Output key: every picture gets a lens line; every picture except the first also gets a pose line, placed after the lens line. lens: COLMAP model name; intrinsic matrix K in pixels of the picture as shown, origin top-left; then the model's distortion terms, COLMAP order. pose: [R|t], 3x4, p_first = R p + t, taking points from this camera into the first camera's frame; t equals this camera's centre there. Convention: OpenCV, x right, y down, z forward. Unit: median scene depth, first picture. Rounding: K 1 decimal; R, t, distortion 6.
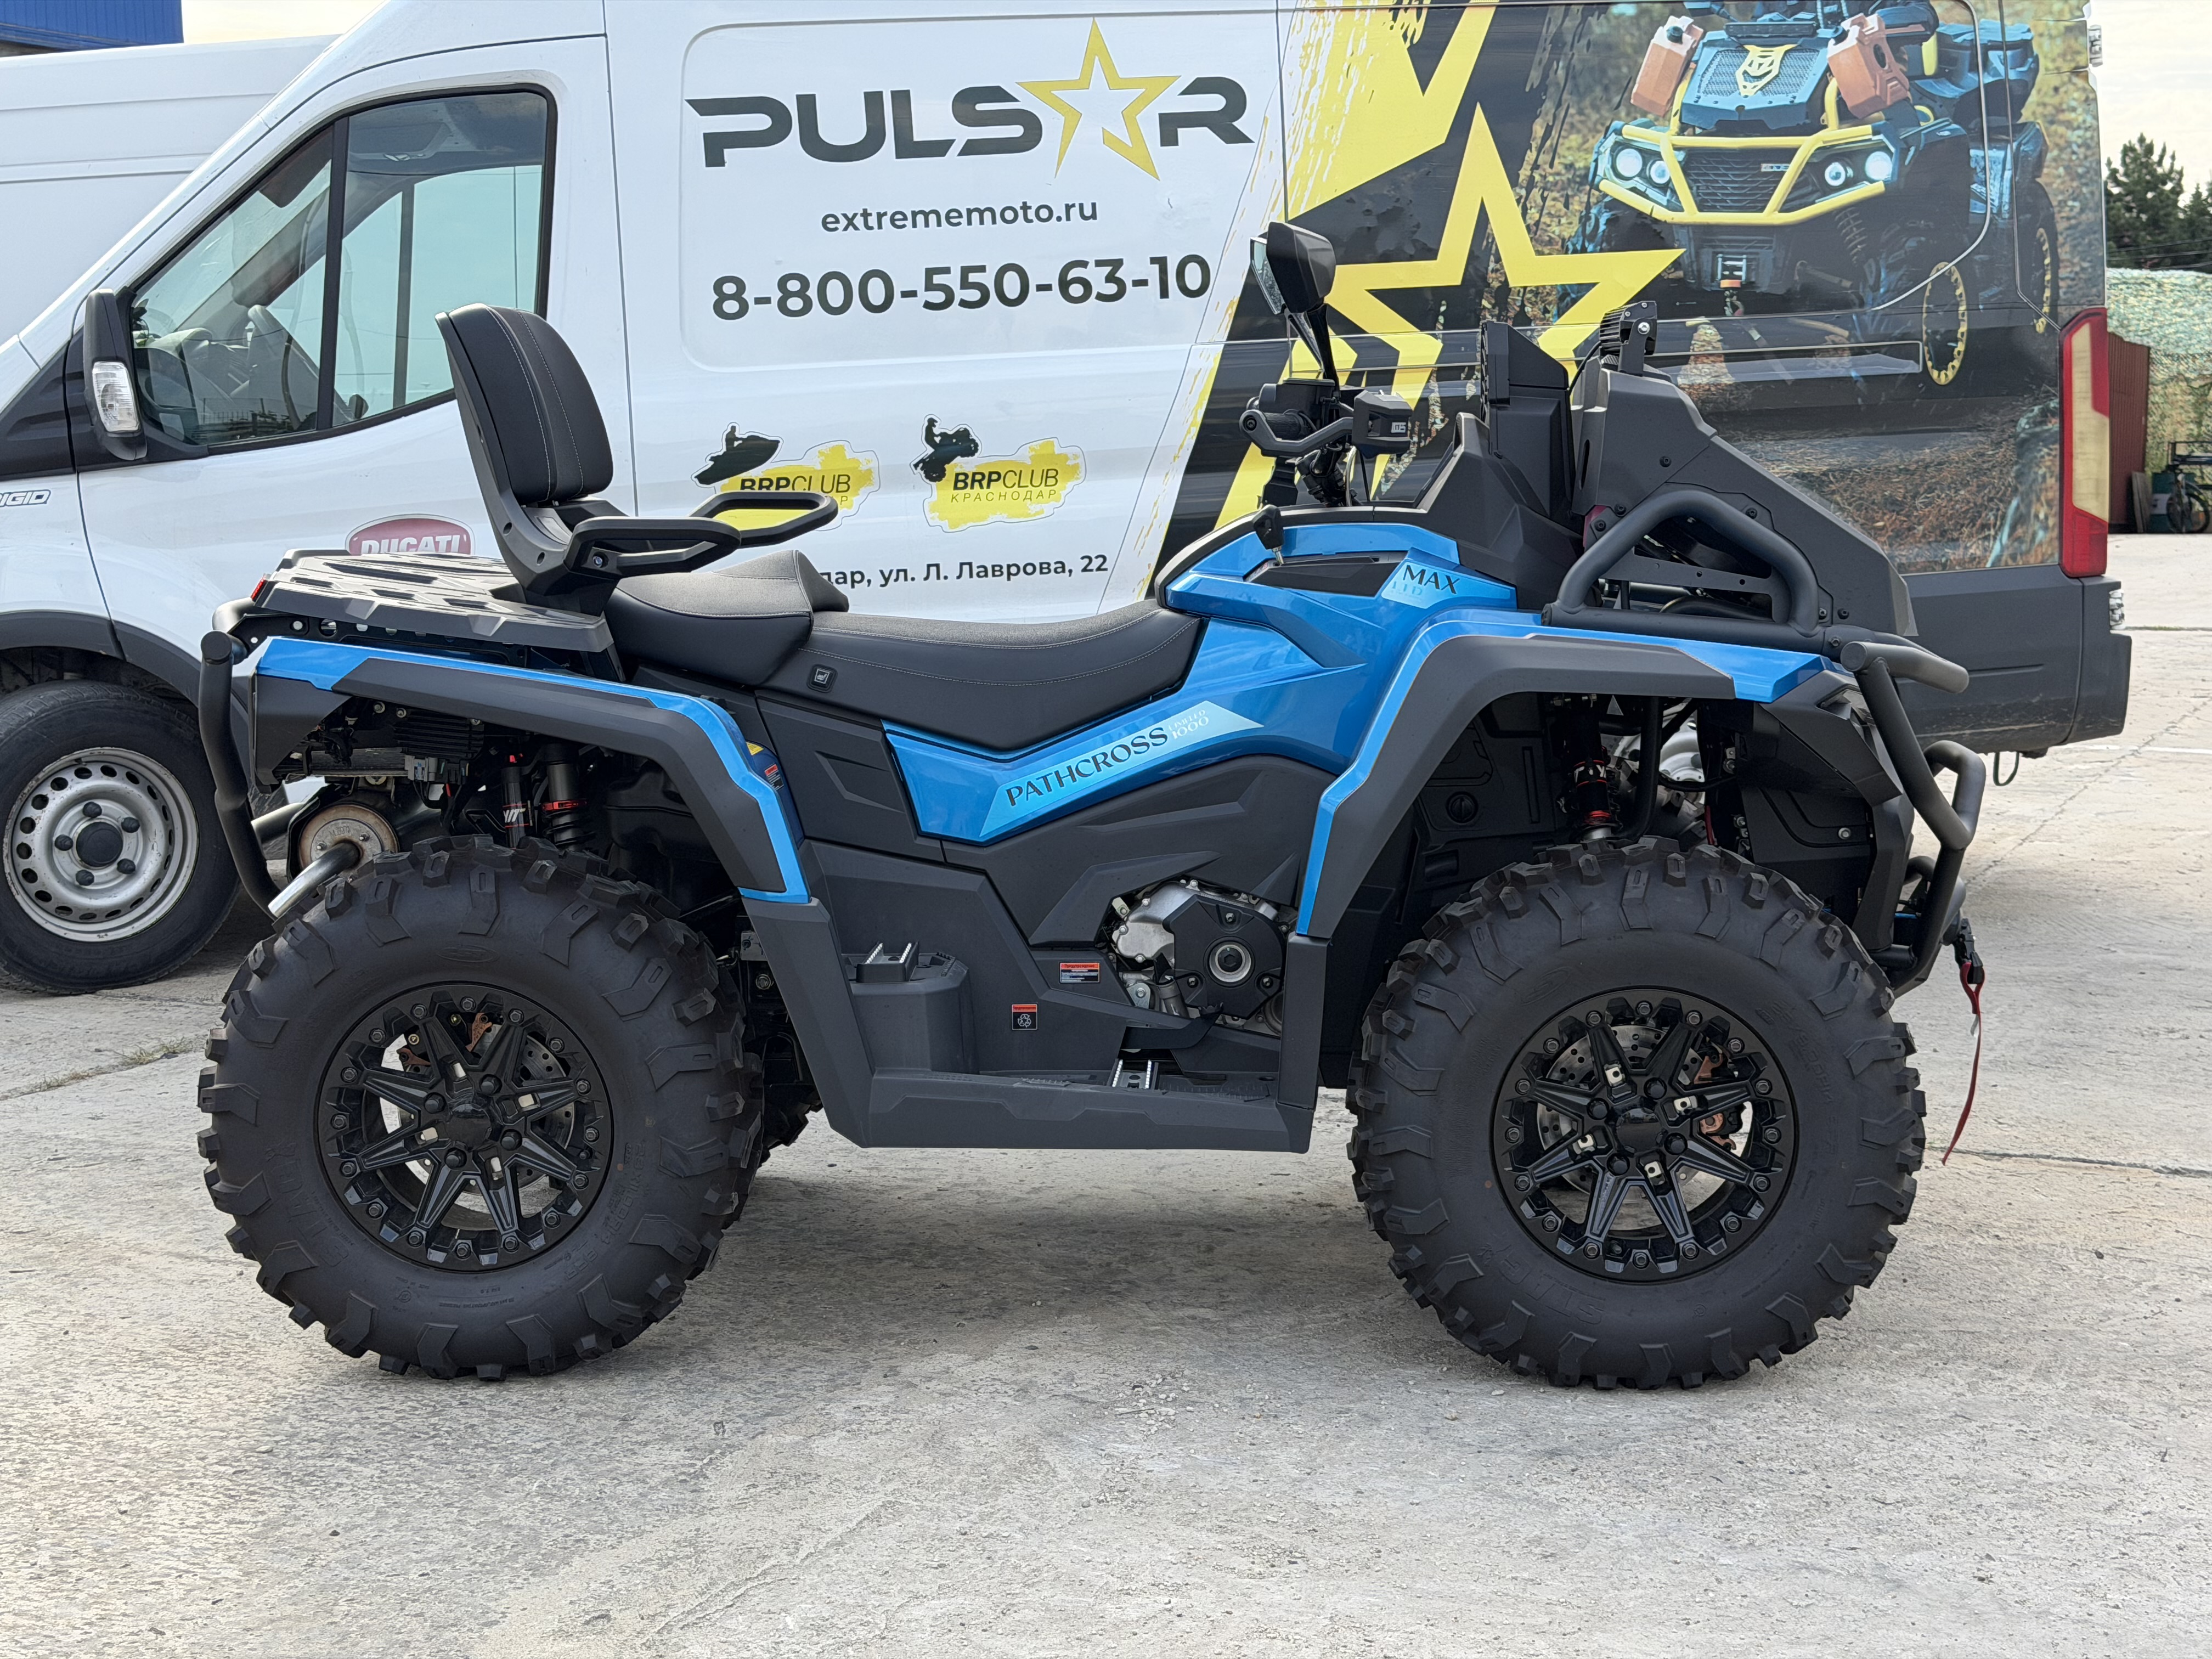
lens RADIAL K [[3086.2, 0, 1112.8], [0, 3086.2, 839.6], [0, 0, 1]] dist [0.122244, 0.000000]
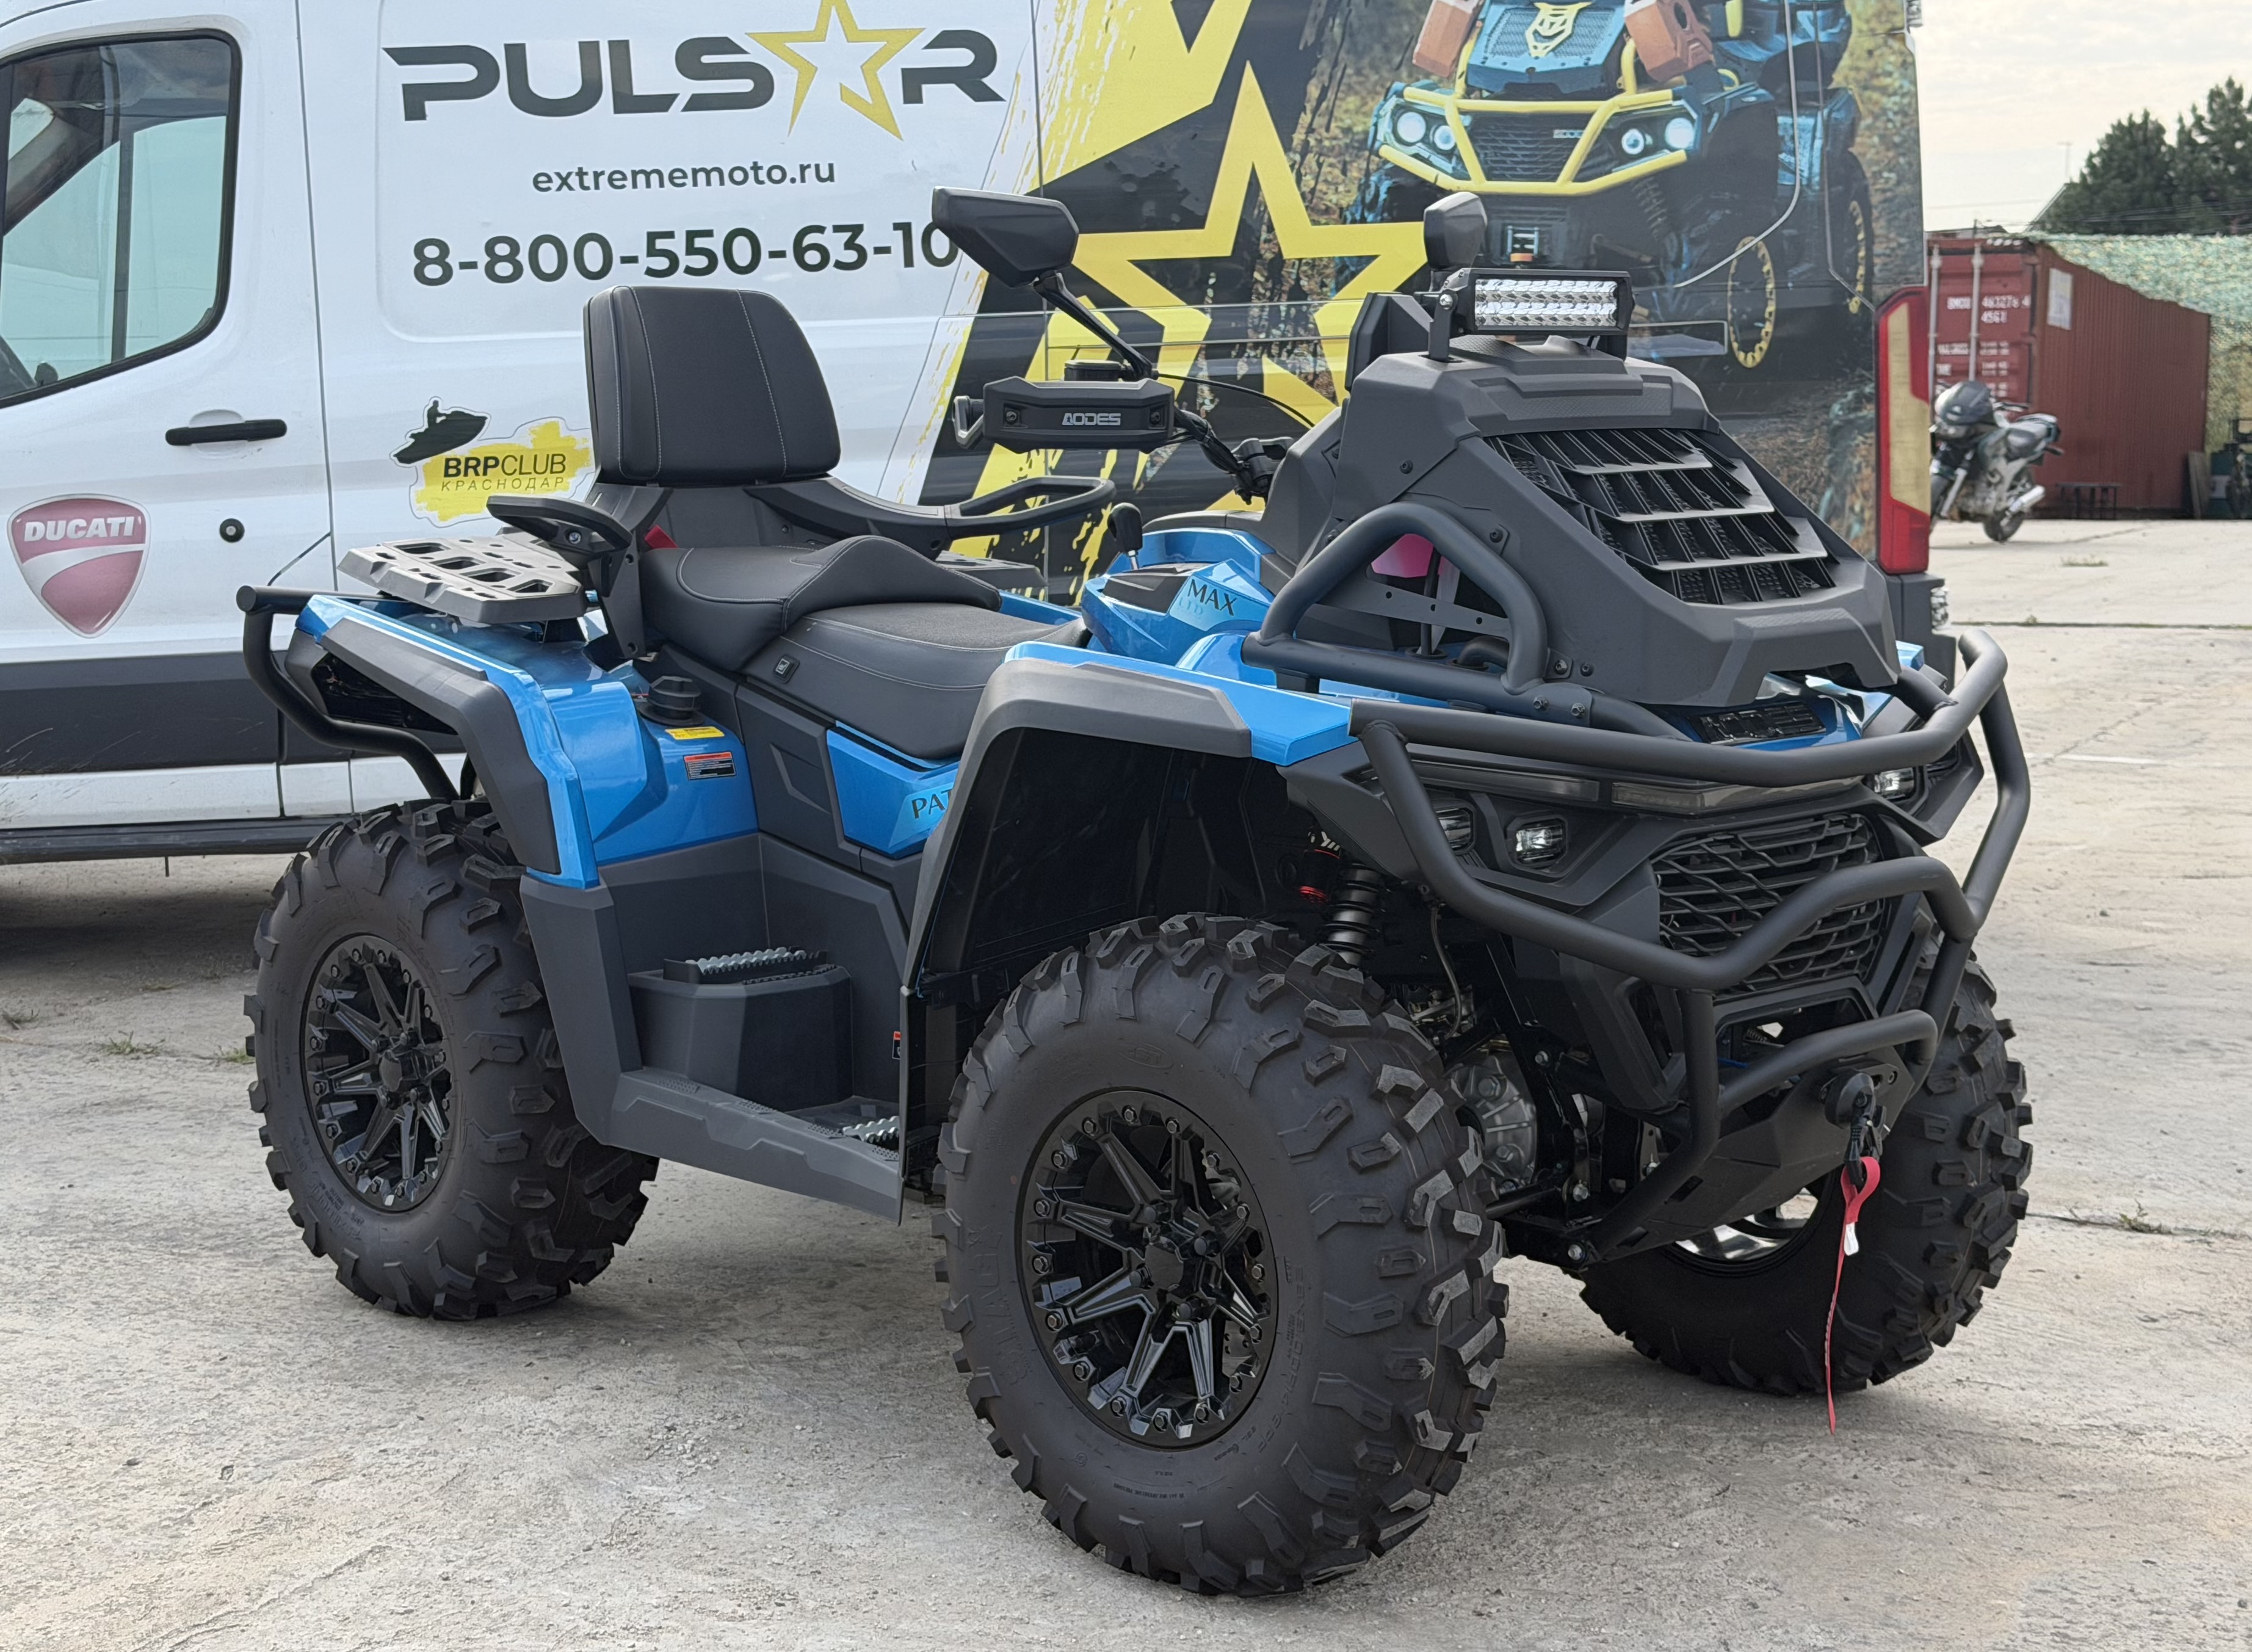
lens RADIAL K [[3430.2, 0, 1156.9], [0, 3430.2, 843.7], [0, 0, 1]] dist [0.135700, 0.000000]
pose [[0.999890, 0.004104, 0.014222, 0.077152], [-0.004071, 0.999989, -0.002341, 0.000076], [-0.014232, 0.002282, 0.999896, -0.033163]]
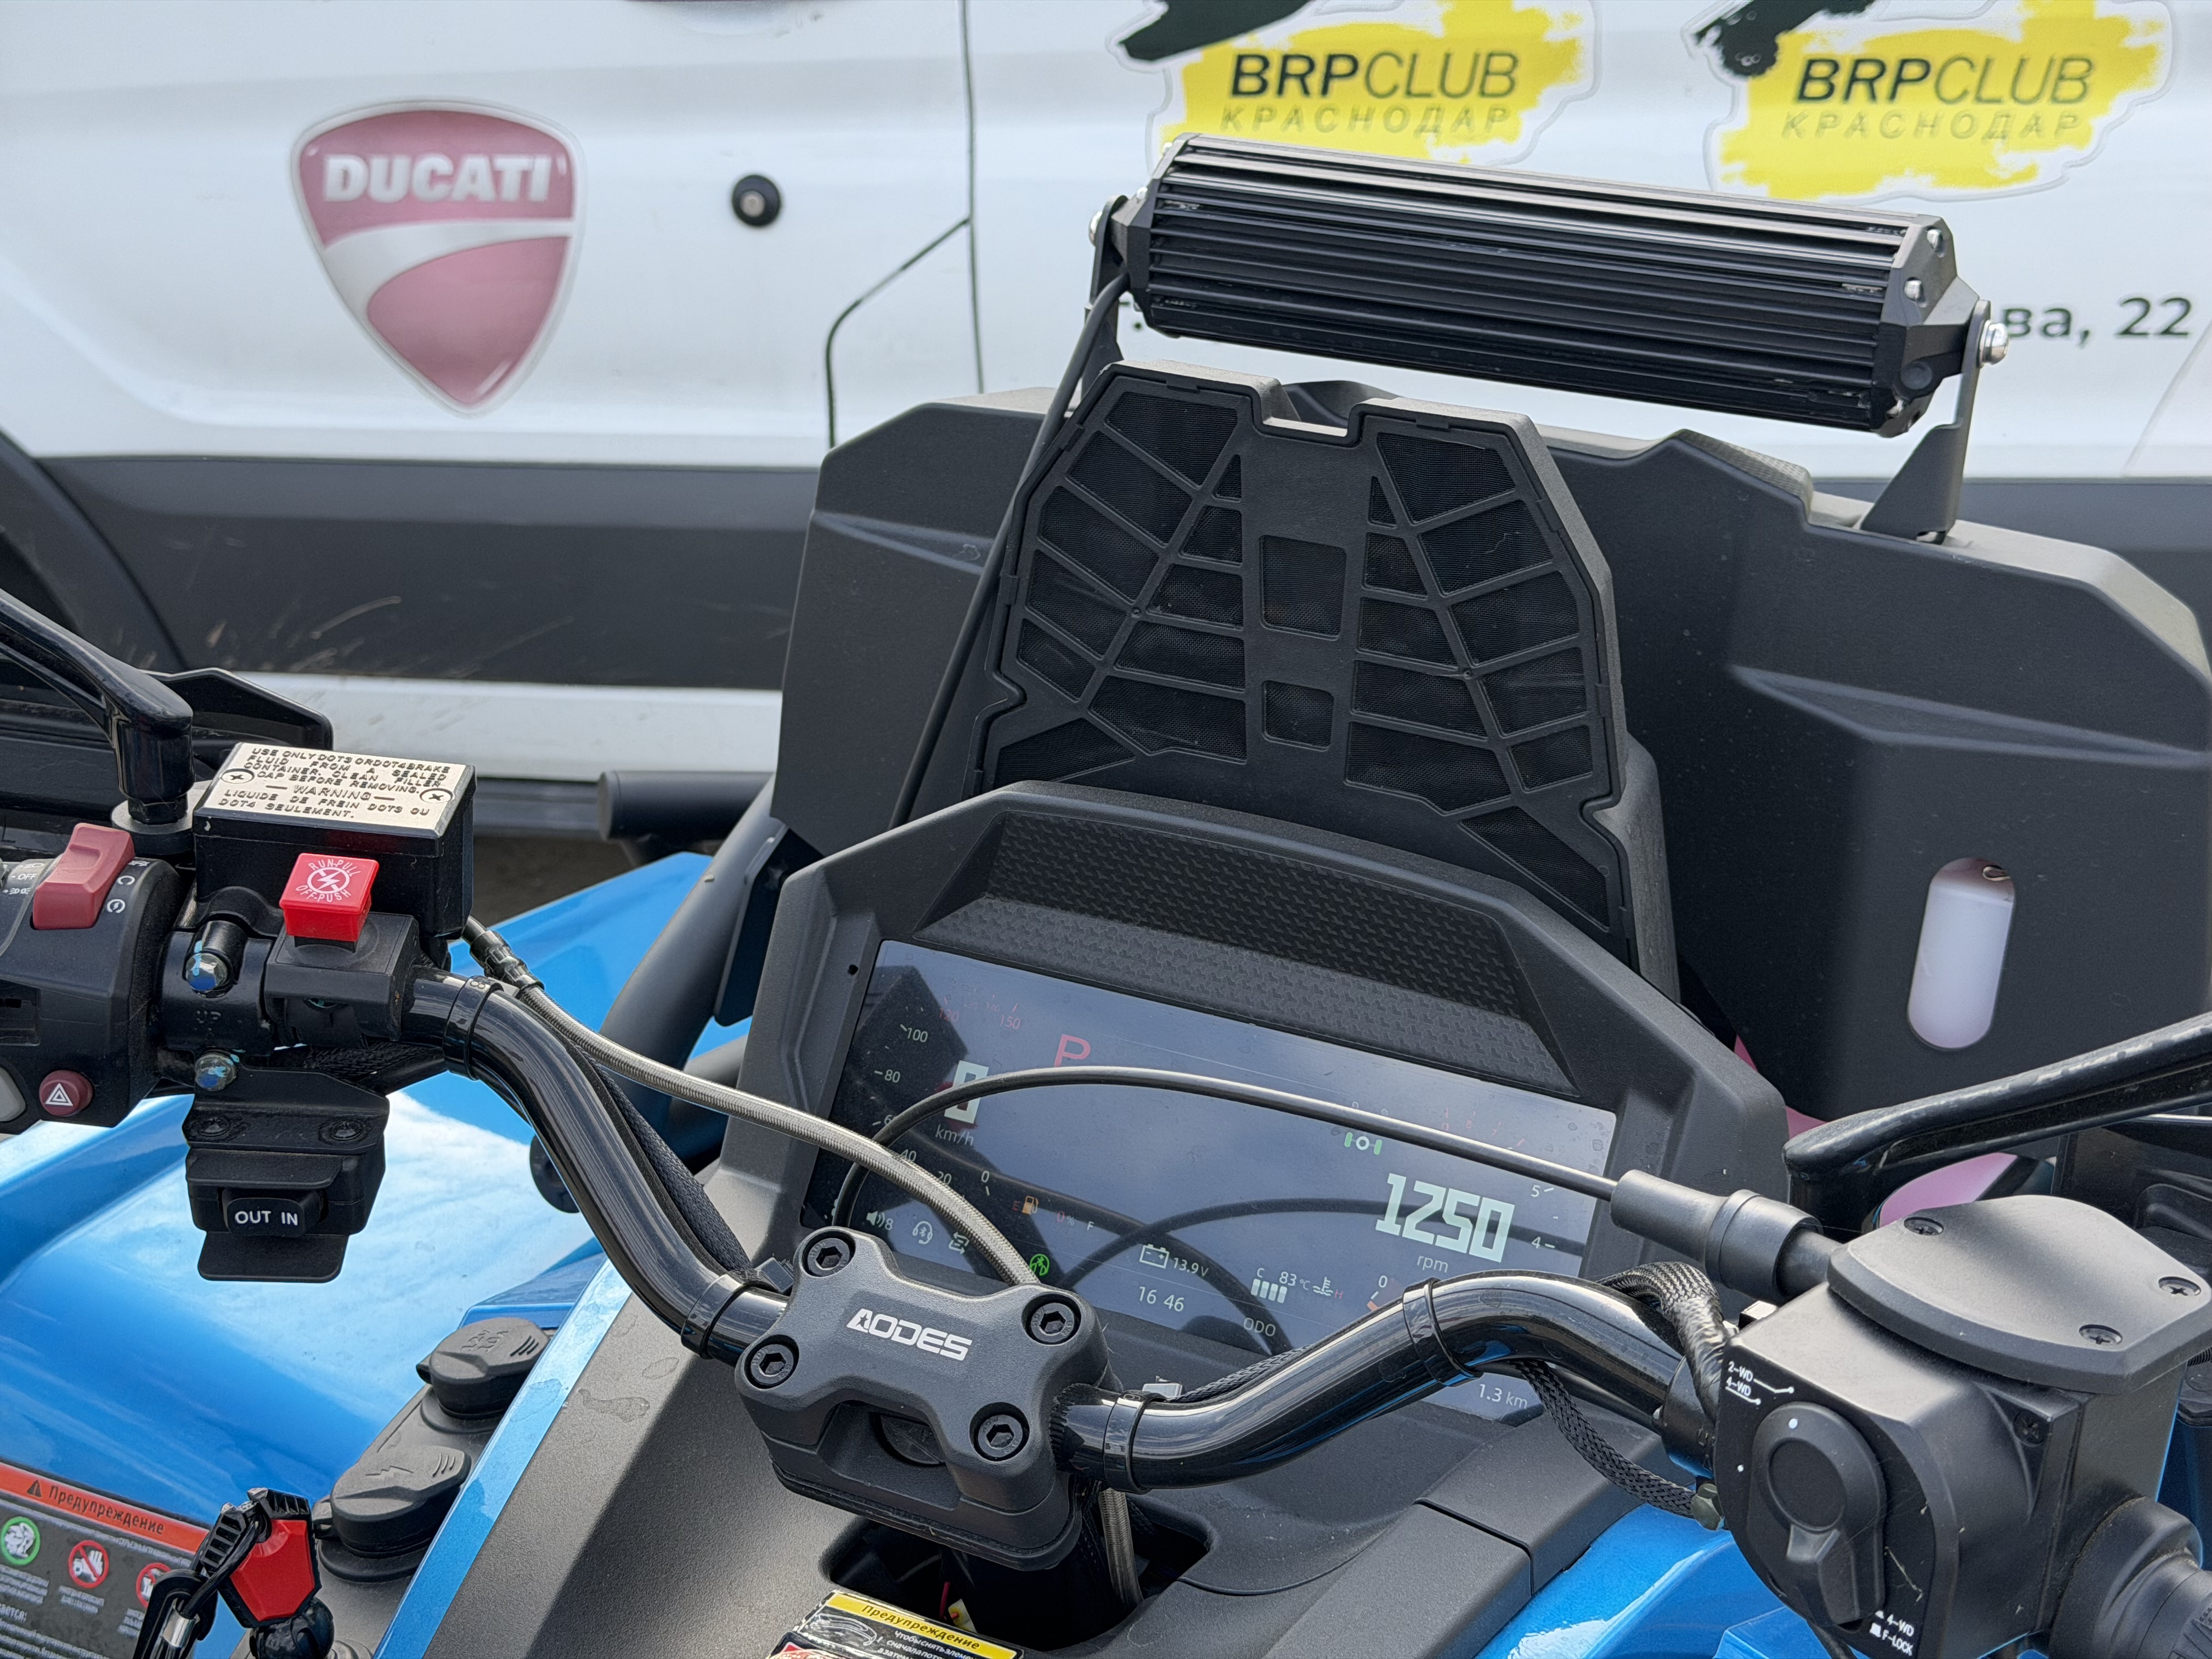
lens RADIAL K [[3086.2, 0, 1112.8], [0, 3086.2, 840.0], [0, 0, 1]] dist [0.122244, 0.000000]
pose [[0.966170, 0.130884, -0.222229, -0.035401], [-0.052437, 0.943353, 0.327620, -0.148405], [0.252520, -0.304883, 0.918303, 0.603494]]
